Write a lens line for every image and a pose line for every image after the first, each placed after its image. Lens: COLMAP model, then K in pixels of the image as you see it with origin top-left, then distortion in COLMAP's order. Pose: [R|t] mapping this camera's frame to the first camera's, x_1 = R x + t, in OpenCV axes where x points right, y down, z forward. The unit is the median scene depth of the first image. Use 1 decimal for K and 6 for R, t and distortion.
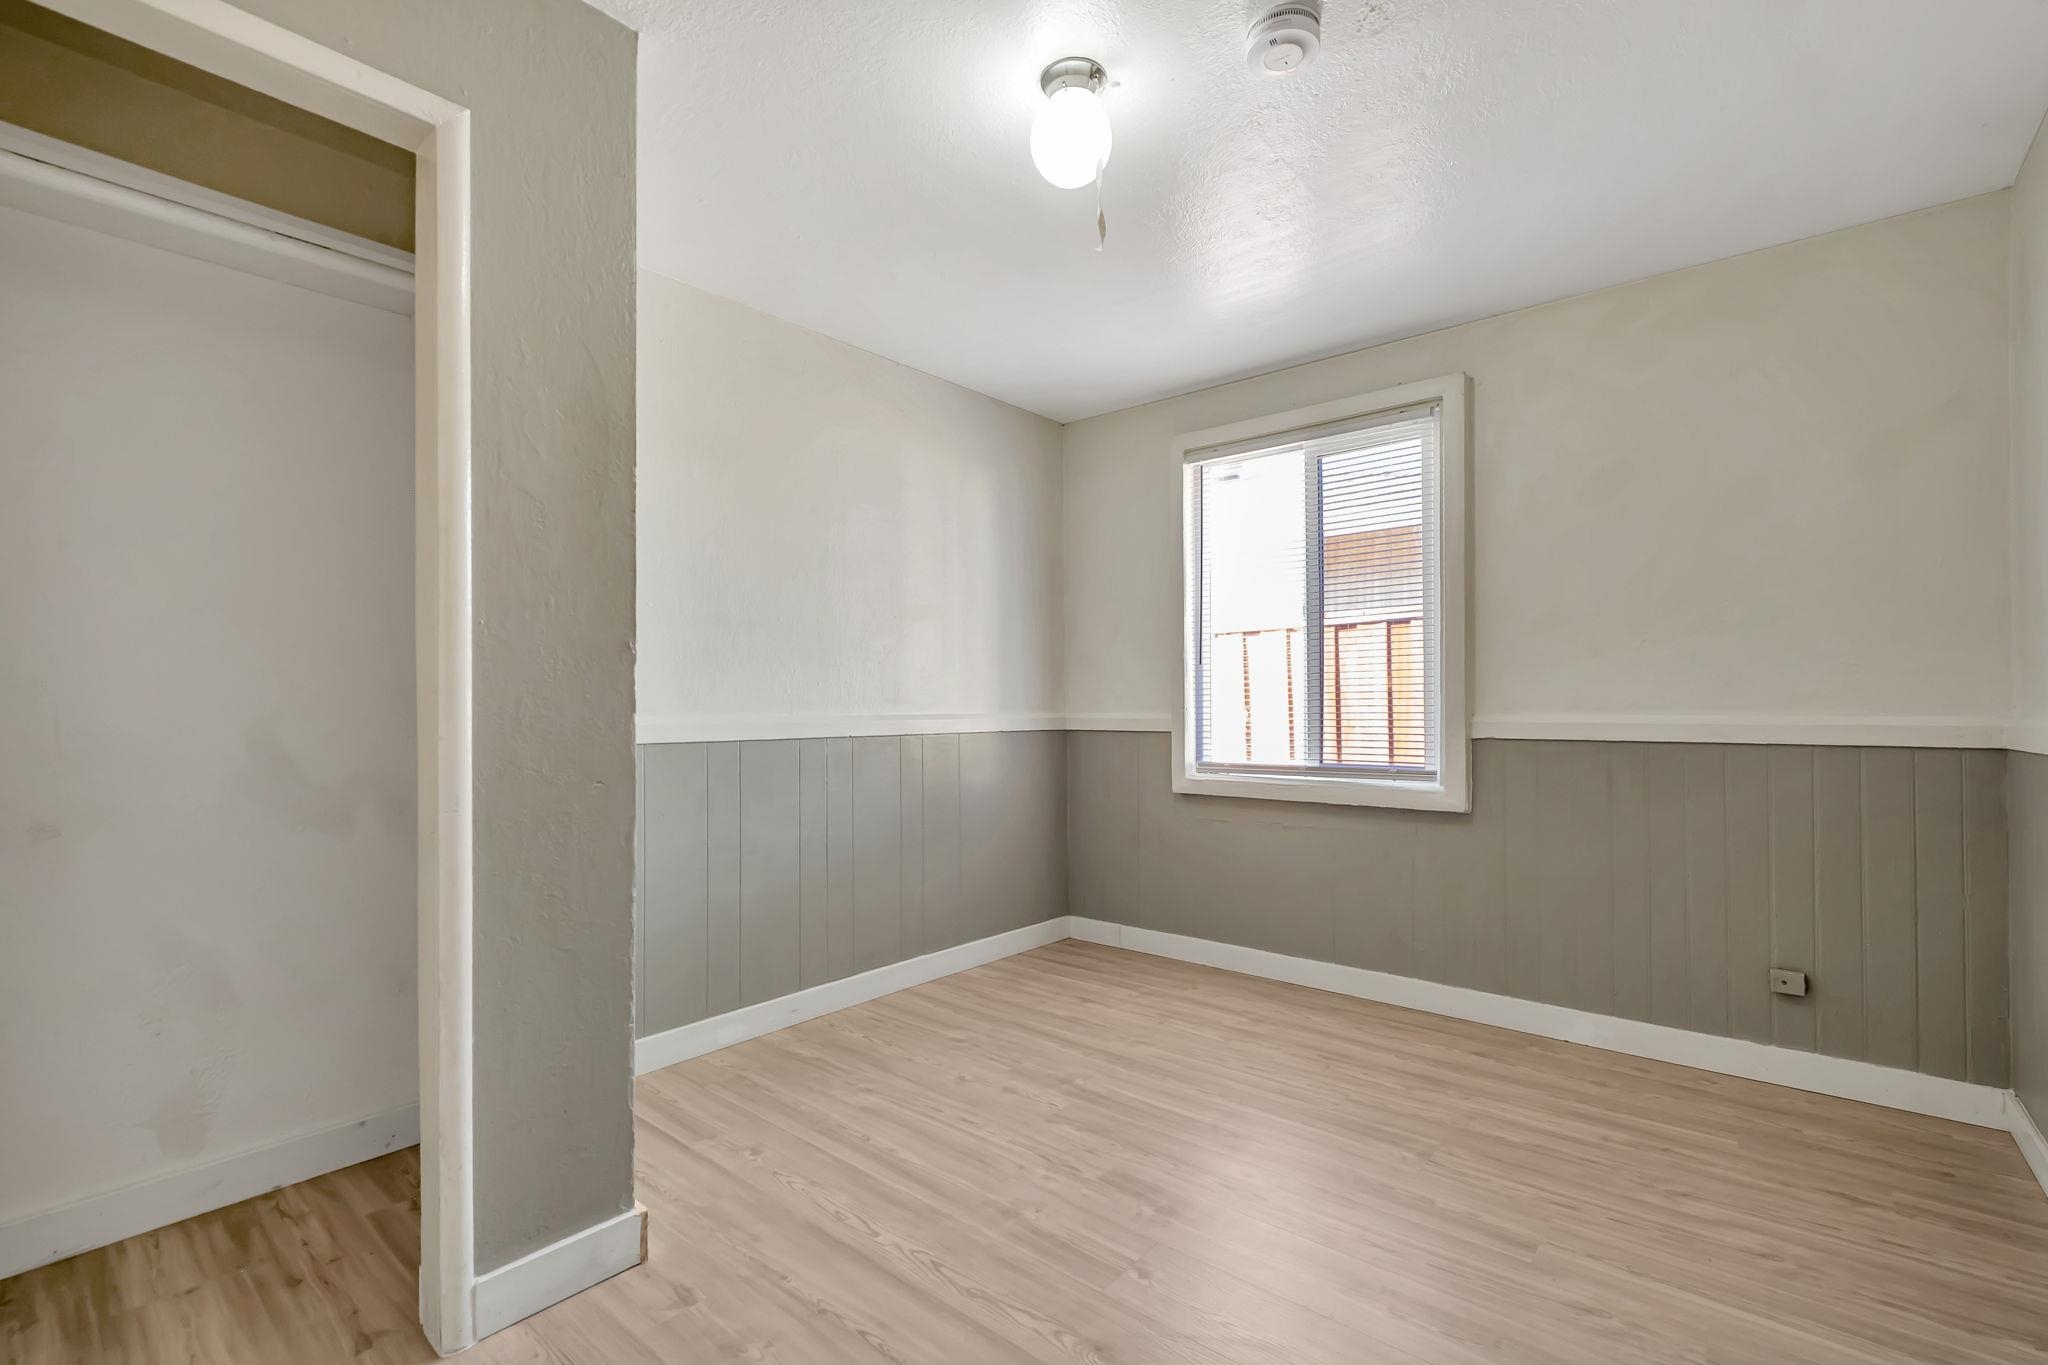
lens RADIAL K [[889.9, 0, 1037.8], [0, 889.9, 693.5], [0, 0, 1]] dist [-0.003092, -0.001764]
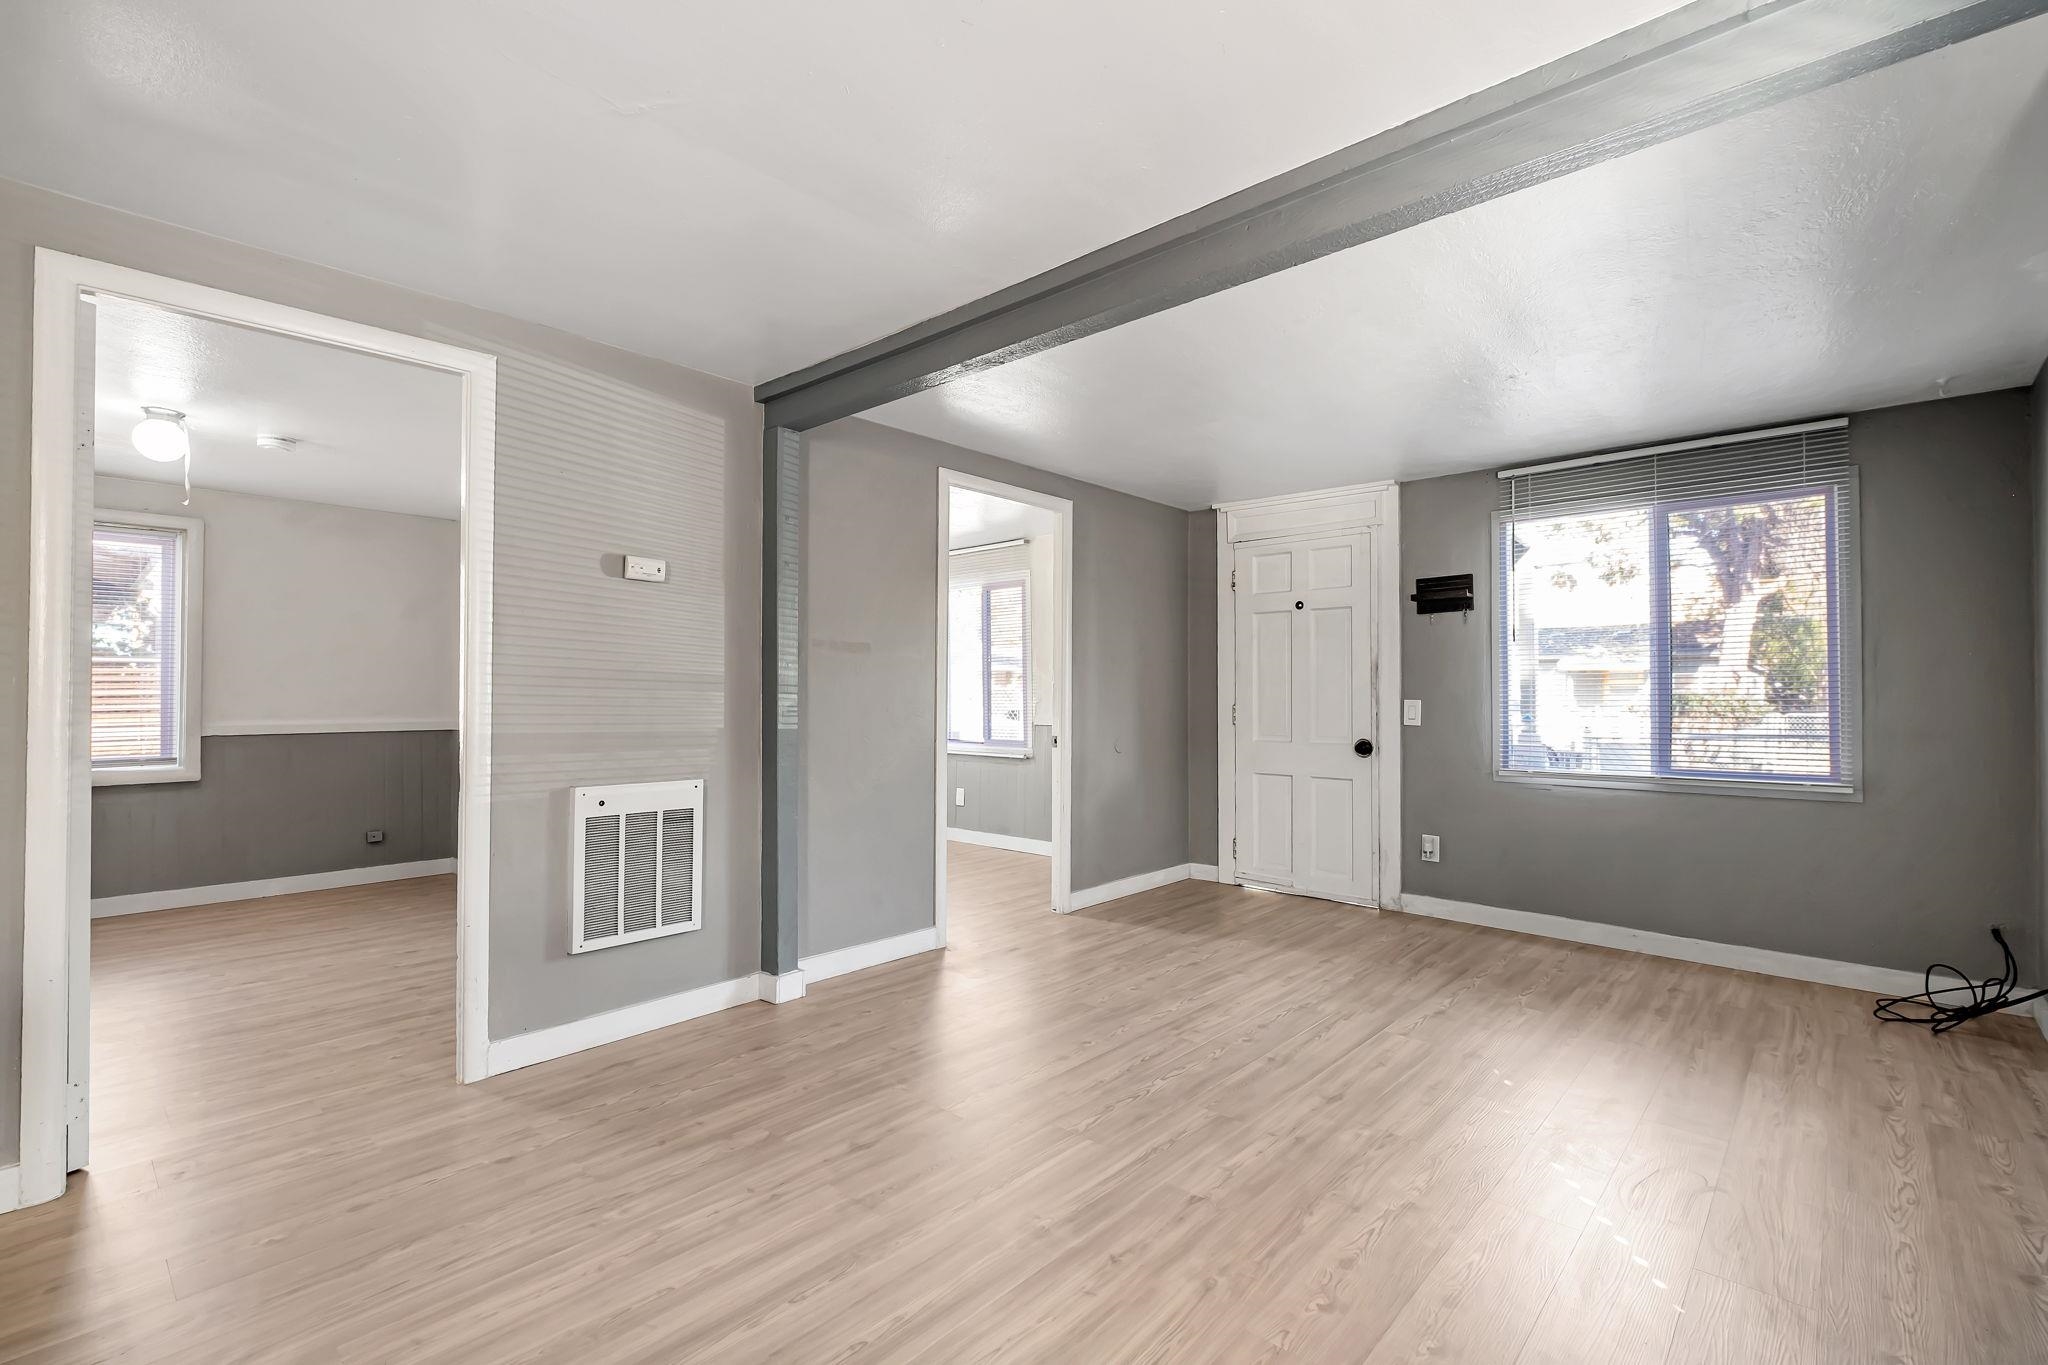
lens RADIAL K [[889.9, 0, 1022.3], [0, 889.9, 688.0], [0, 0, 1]] dist [-0.003092, -0.001764]
pose [[0.036308, 0.013908, 0.999244, -1.449536], [-0.011504, 0.999843, -0.013498, -0.047701], [-0.999274, -0.011005, 0.036463, -0.783182]]
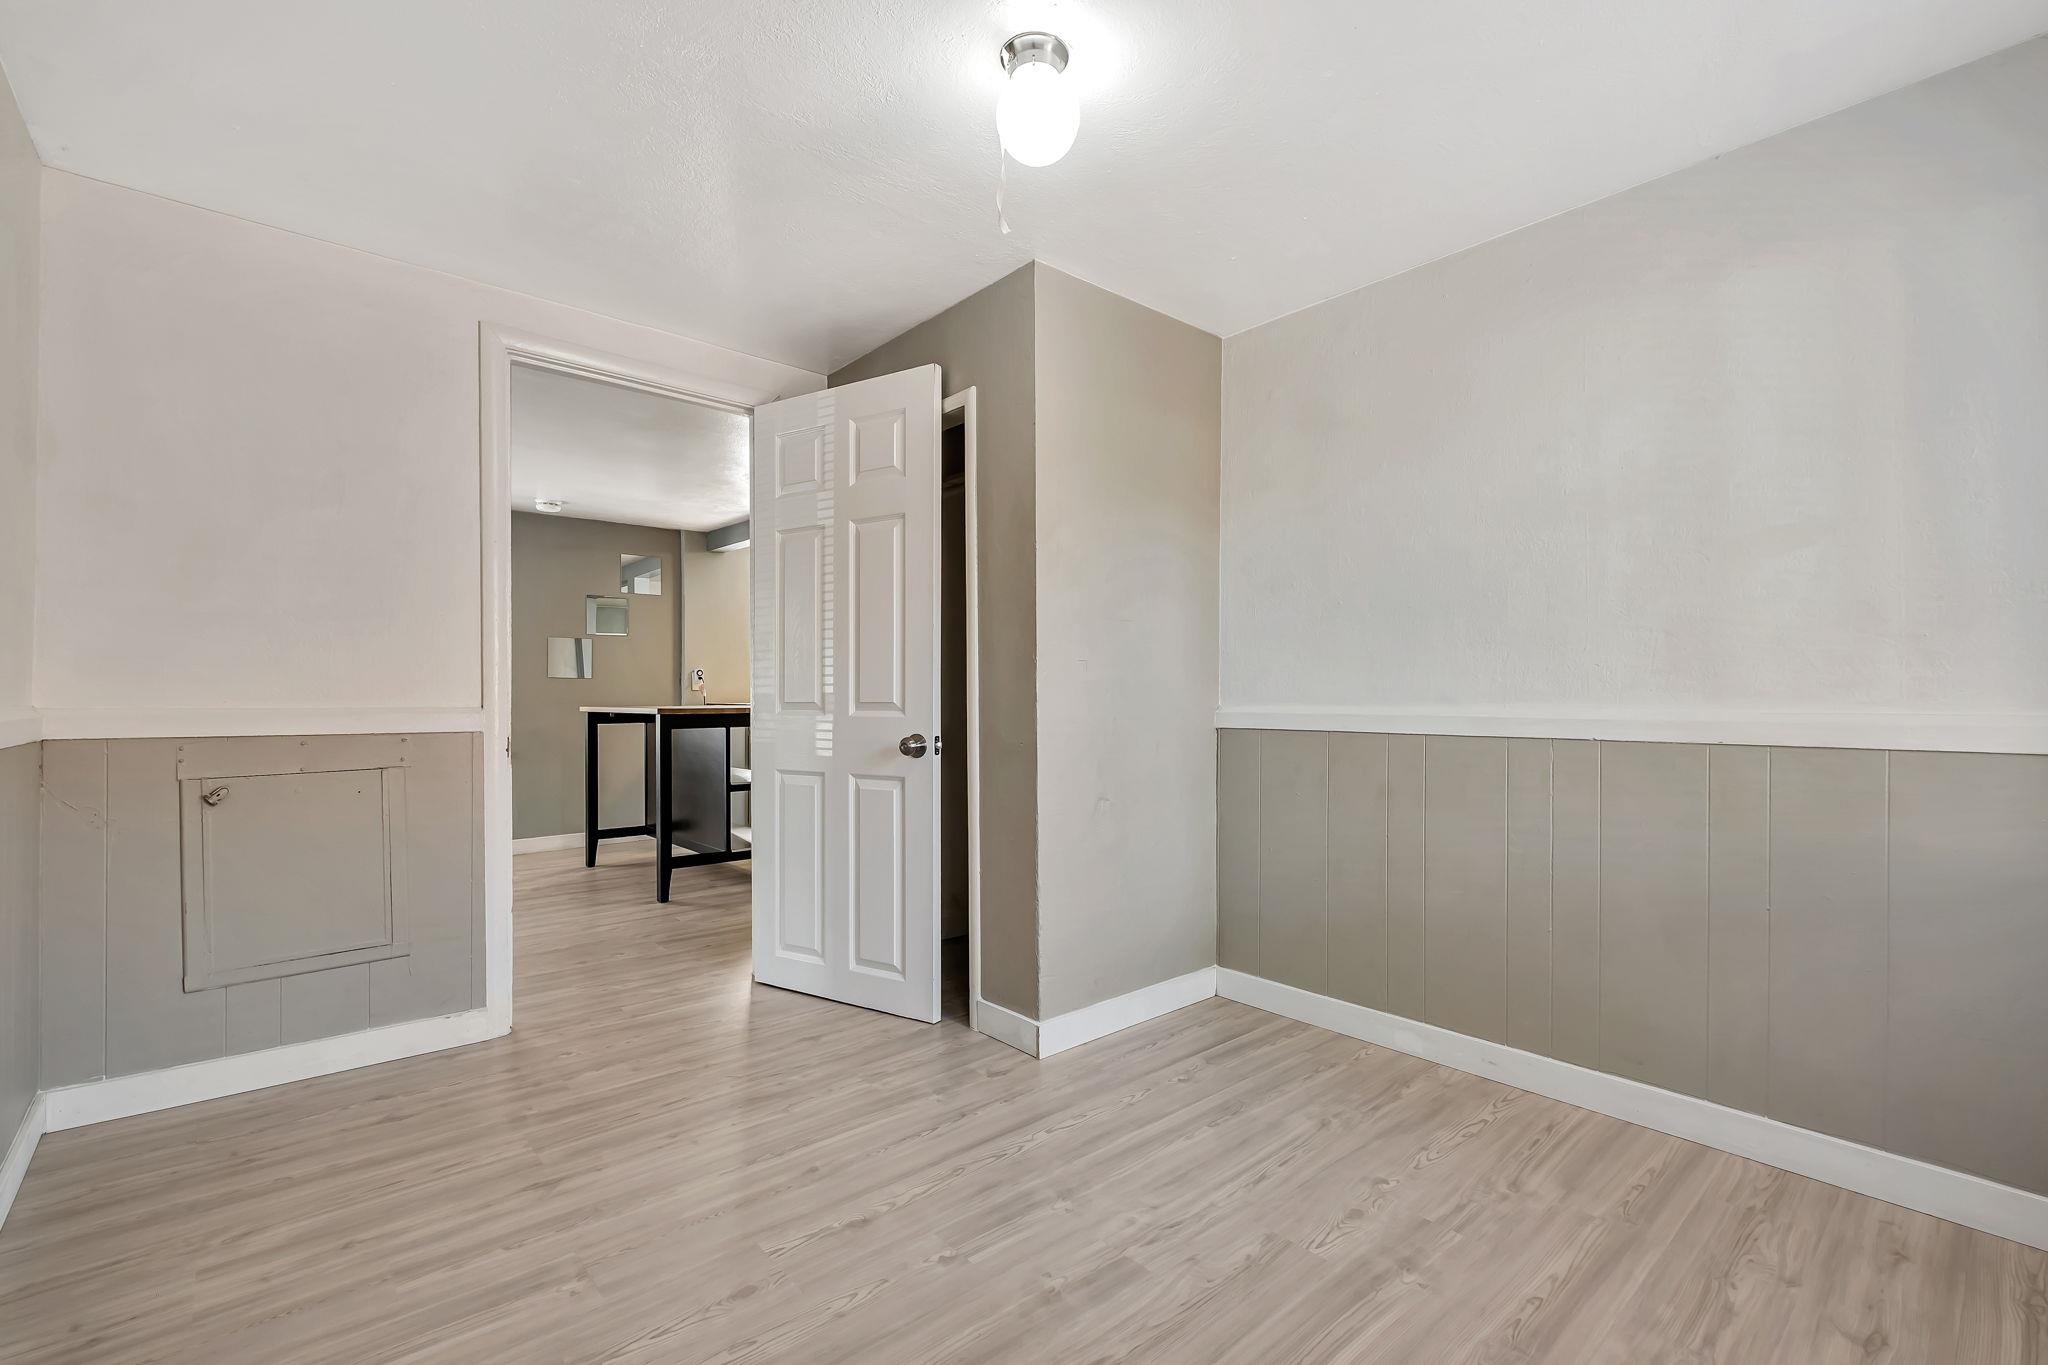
lens RADIAL K [[889.9, 0, 1032.2], [0, 889.9, 694.4], [0, 0, 1]] dist [-0.003092, -0.001764]
pose [[-0.152190, -0.004874, -0.988339, 0.763505], [0.009626, 0.999933, -0.006413, 0.013999], [0.988304, -0.010489, -0.152132, 0.870237]]
